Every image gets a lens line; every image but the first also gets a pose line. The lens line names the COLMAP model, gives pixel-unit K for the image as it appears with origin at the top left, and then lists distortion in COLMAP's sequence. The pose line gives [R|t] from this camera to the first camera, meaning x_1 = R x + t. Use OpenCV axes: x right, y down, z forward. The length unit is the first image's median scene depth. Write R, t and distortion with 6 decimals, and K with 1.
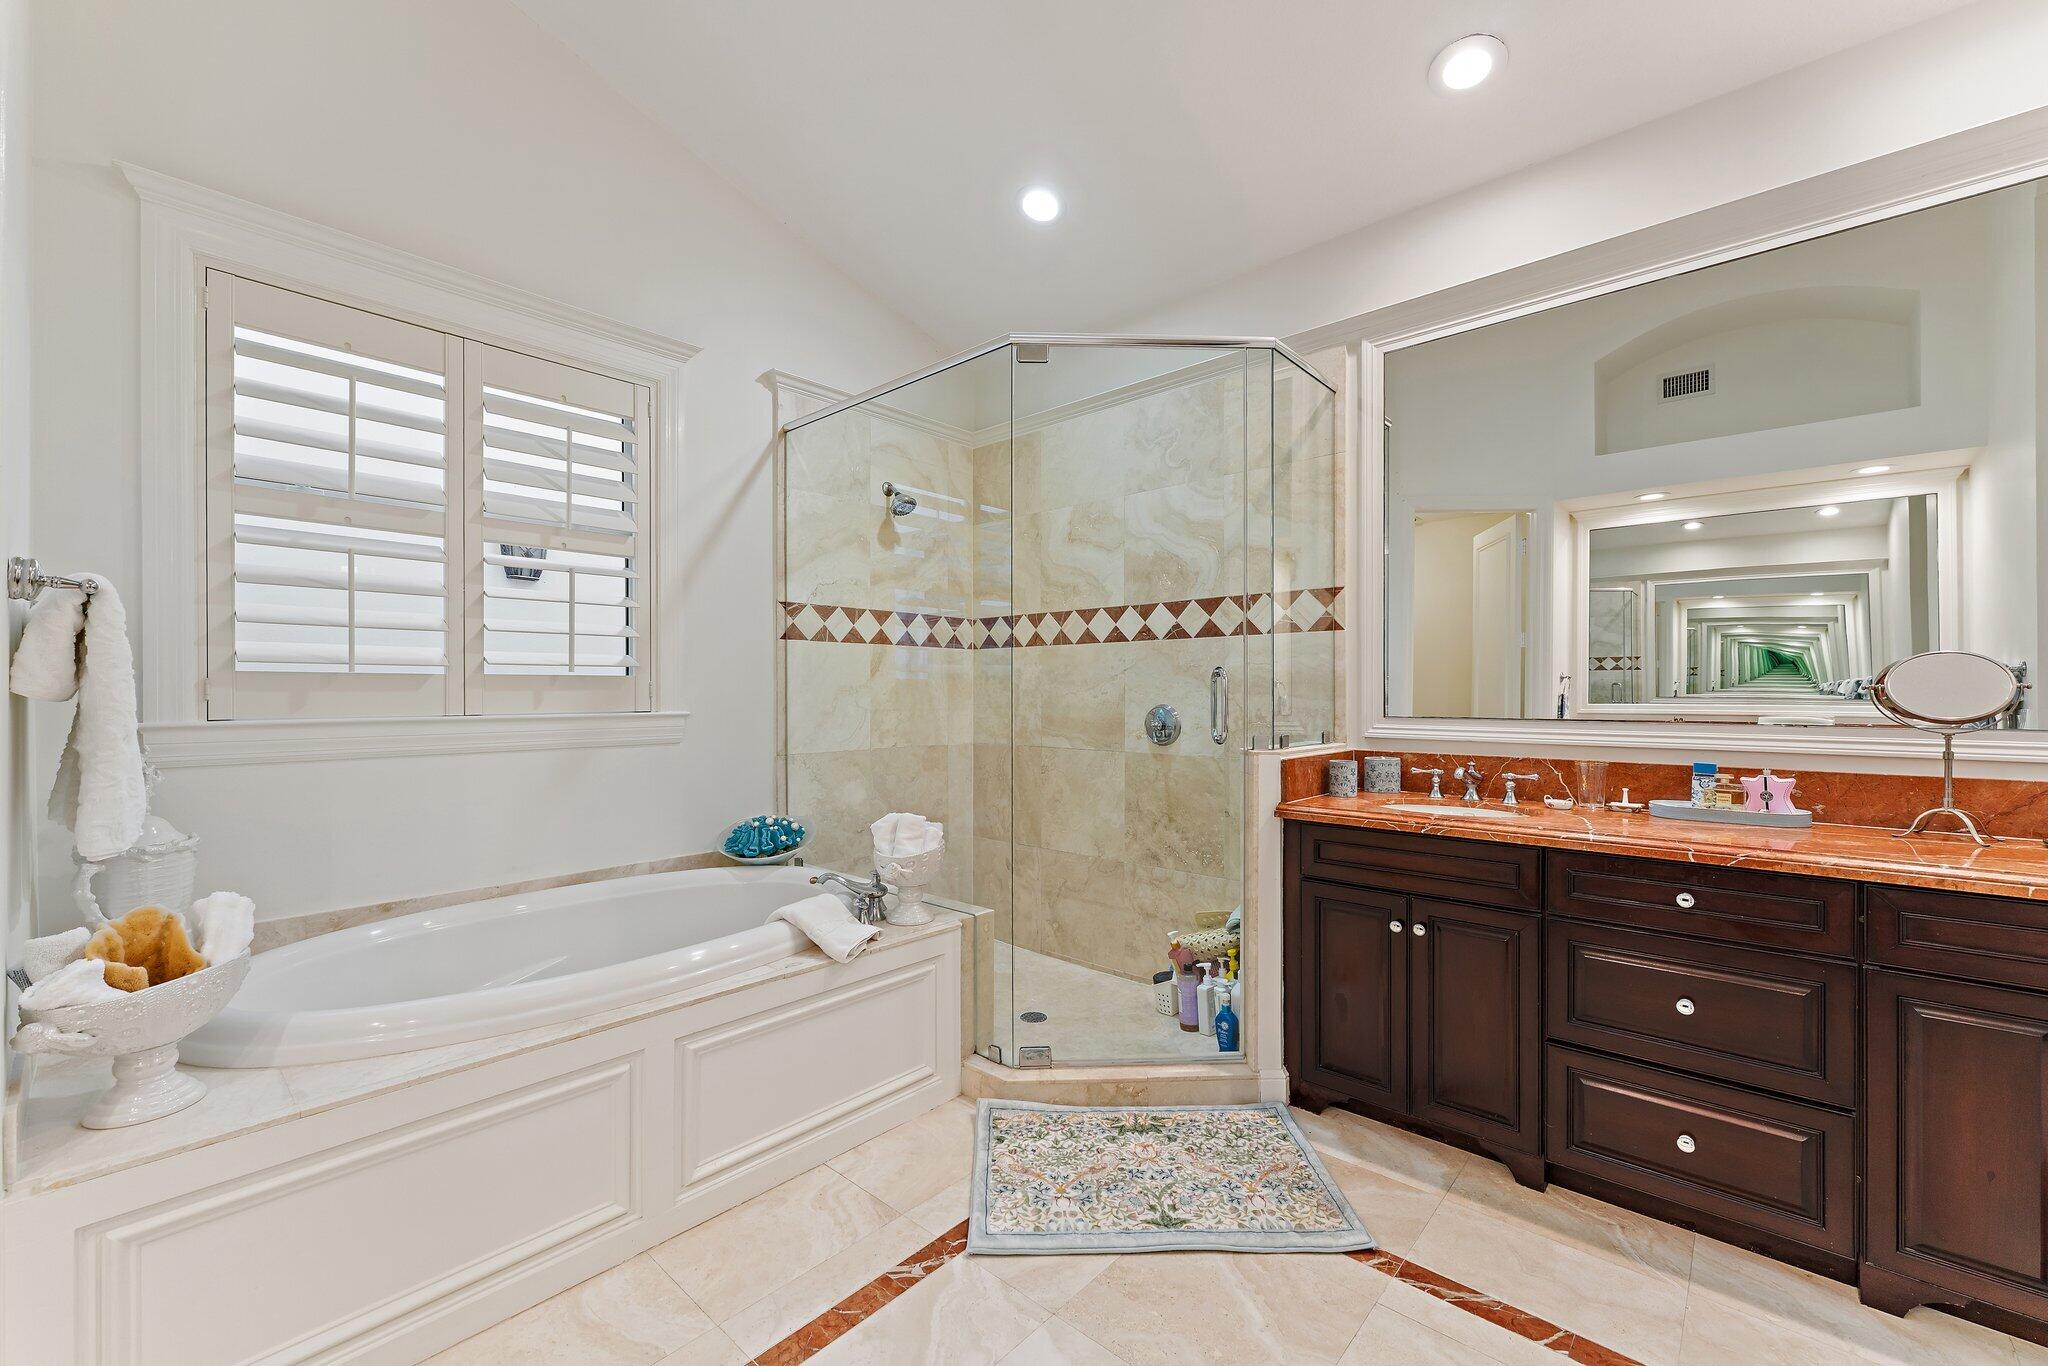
lens RADIAL K [[813.5, 0, 1014.0], [0, 813.5, 690.1], [0, 0, 1]] dist [0.001040, -0.000492]
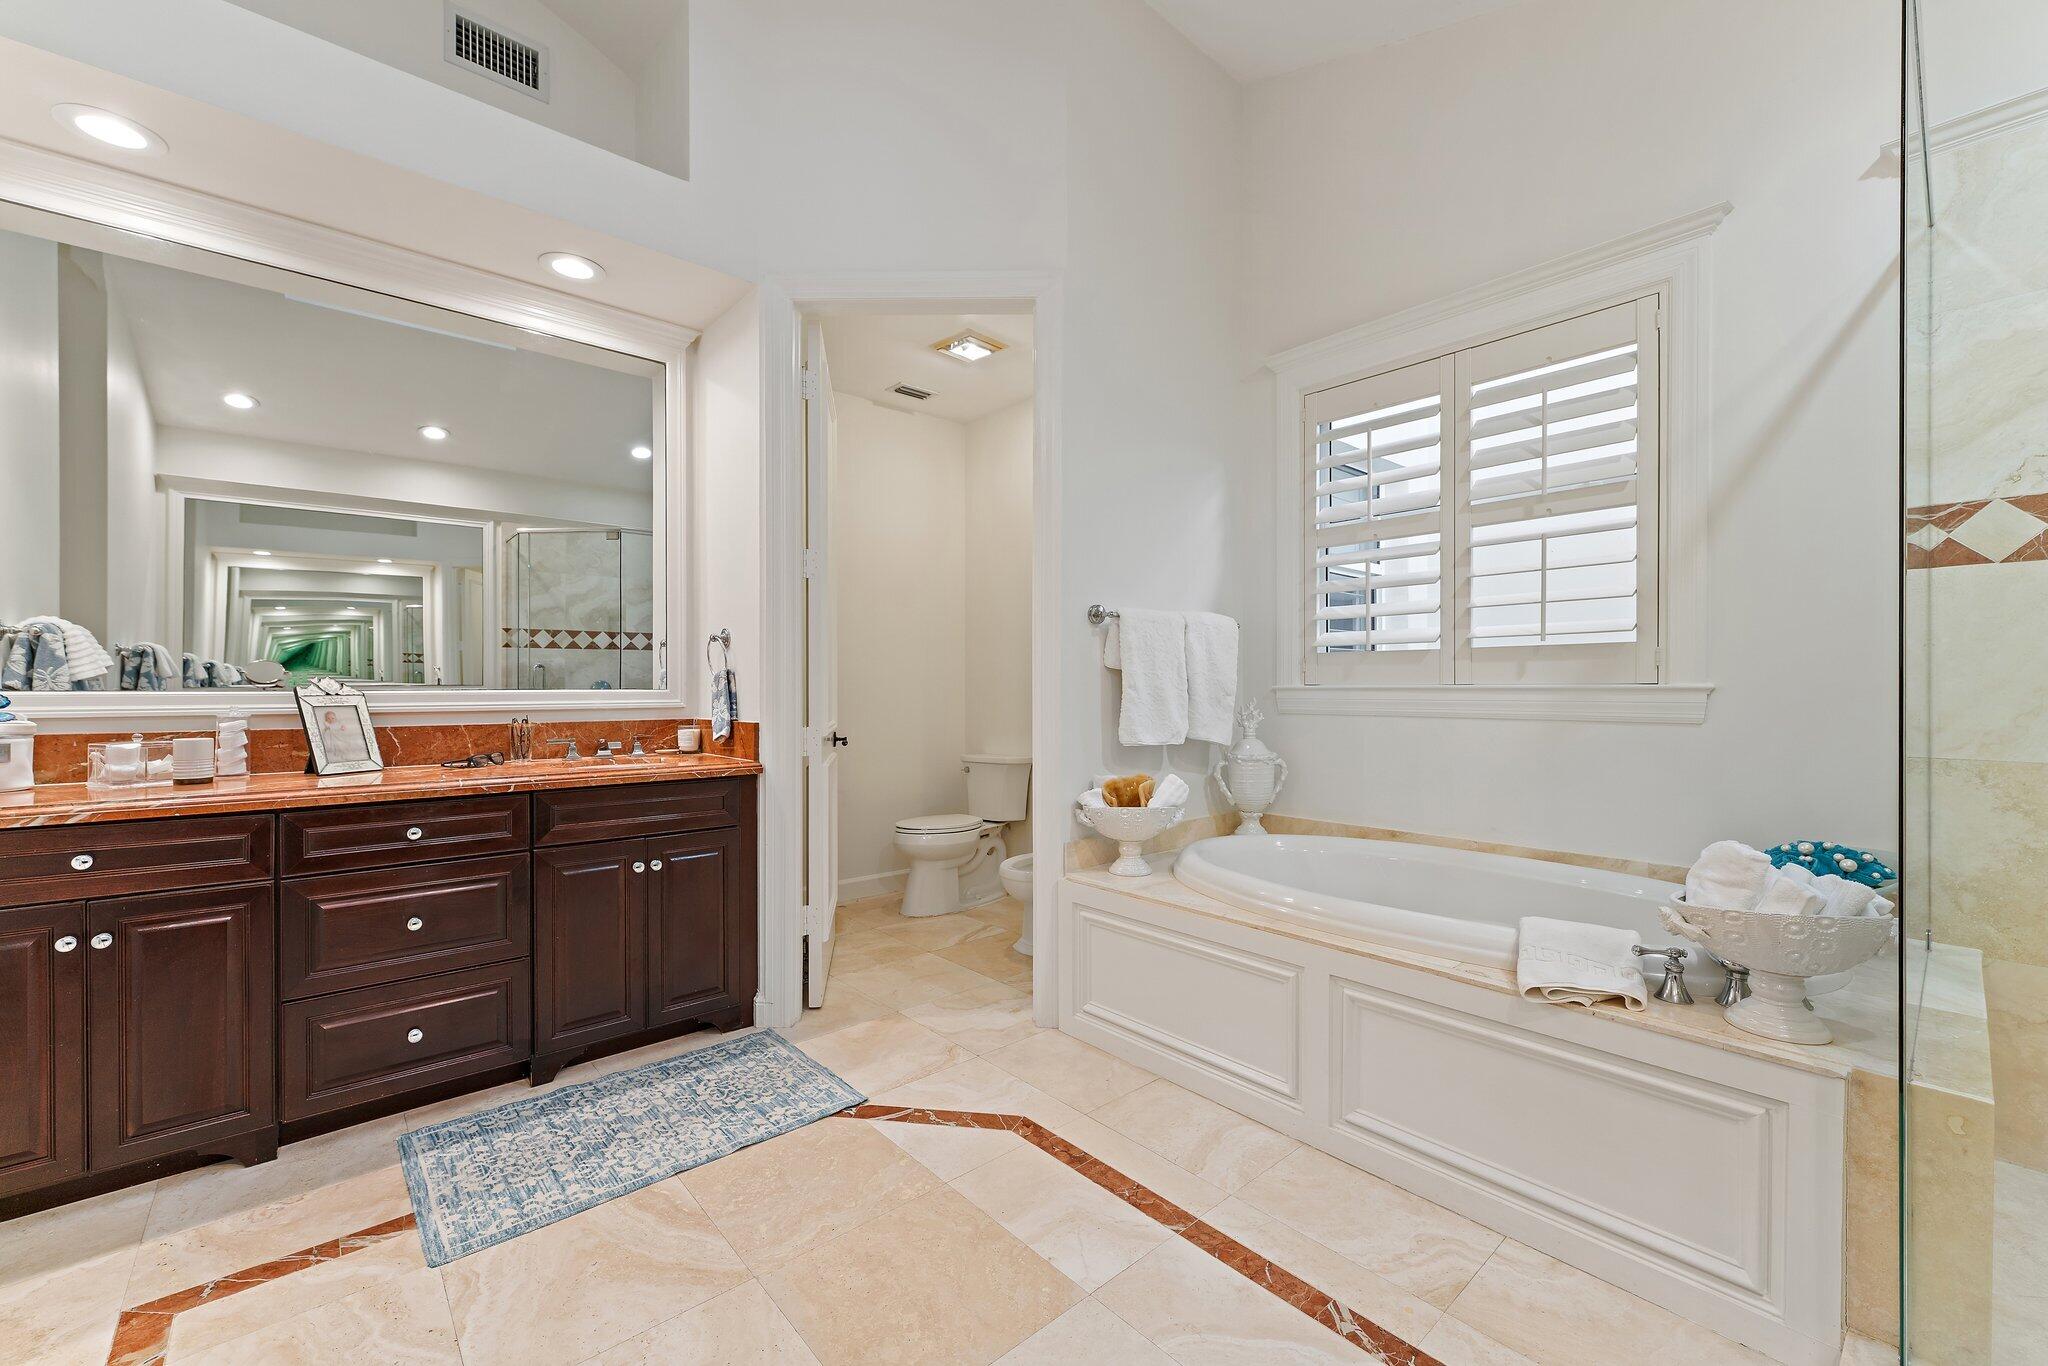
lens RADIAL K [[828.5, 0, 1035.6], [0, 828.5, 676.4], [0, 0, 1]] dist [0.030733, -0.000176]
pose [[-0.081766, -0.003716, -0.996645, 0.538396], [0.009785, 0.999942, -0.004531, 0.019517], [0.996604, -0.010123, -0.081725, 0.506909]]
